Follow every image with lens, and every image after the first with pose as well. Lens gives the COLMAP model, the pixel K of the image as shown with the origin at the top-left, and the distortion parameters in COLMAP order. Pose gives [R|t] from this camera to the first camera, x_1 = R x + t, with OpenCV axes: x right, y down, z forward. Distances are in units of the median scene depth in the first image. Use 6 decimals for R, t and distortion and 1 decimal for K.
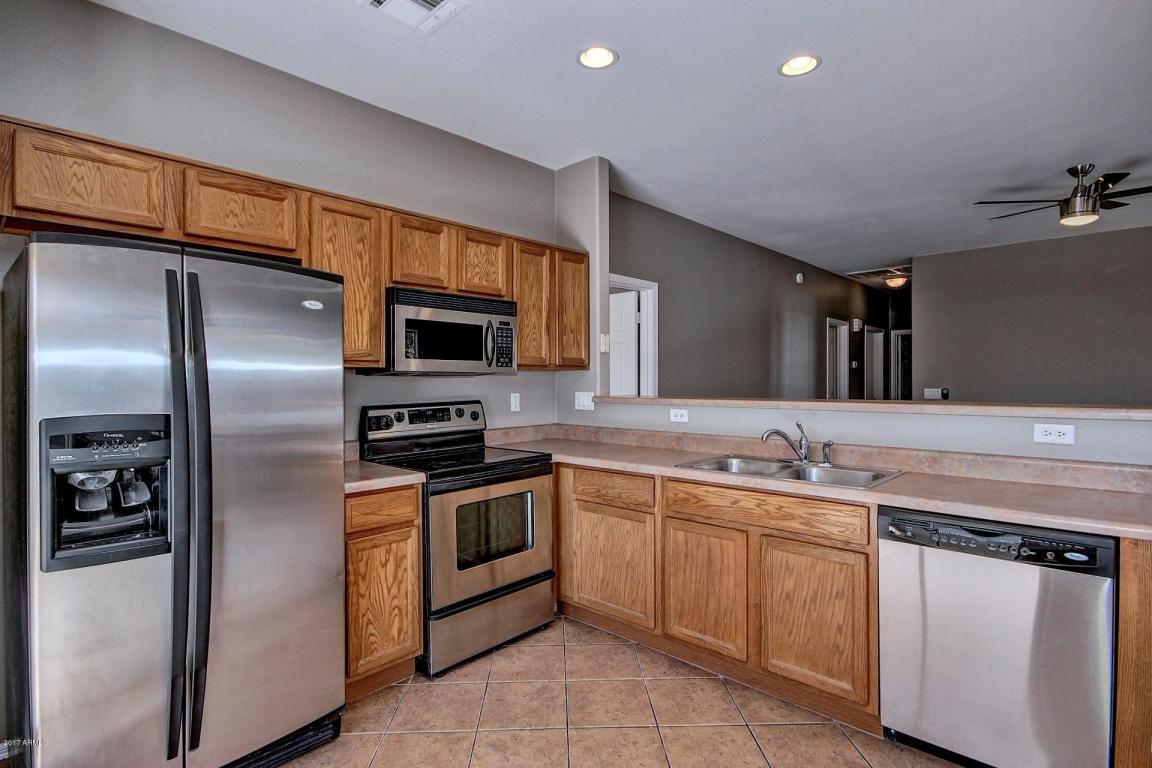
lens RADIAL K [[577.2, 0, 567.0], [0, 577.2, 382.9], [0, 0, 1]] dist [0.004850, -0.000239]
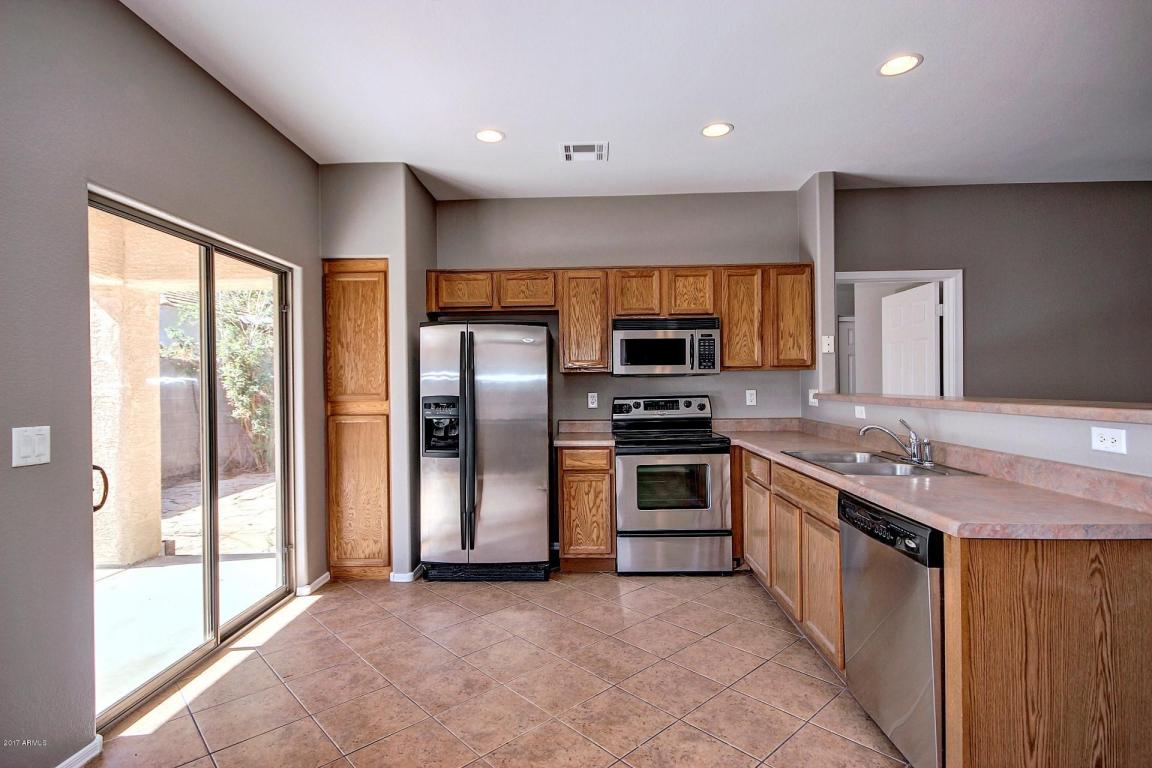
lens RADIAL K [[577.2, 0, 567.0], [0, 577.2, 382.9], [0, 0, 1]] dist [0.004850, -0.000239]
pose [[0.656828, -0.002858, -0.754035, 0.758063], [0.003578, 0.999993, -0.000674, 0.003367], [0.754032, -0.002256, 0.656834, -0.097443]]
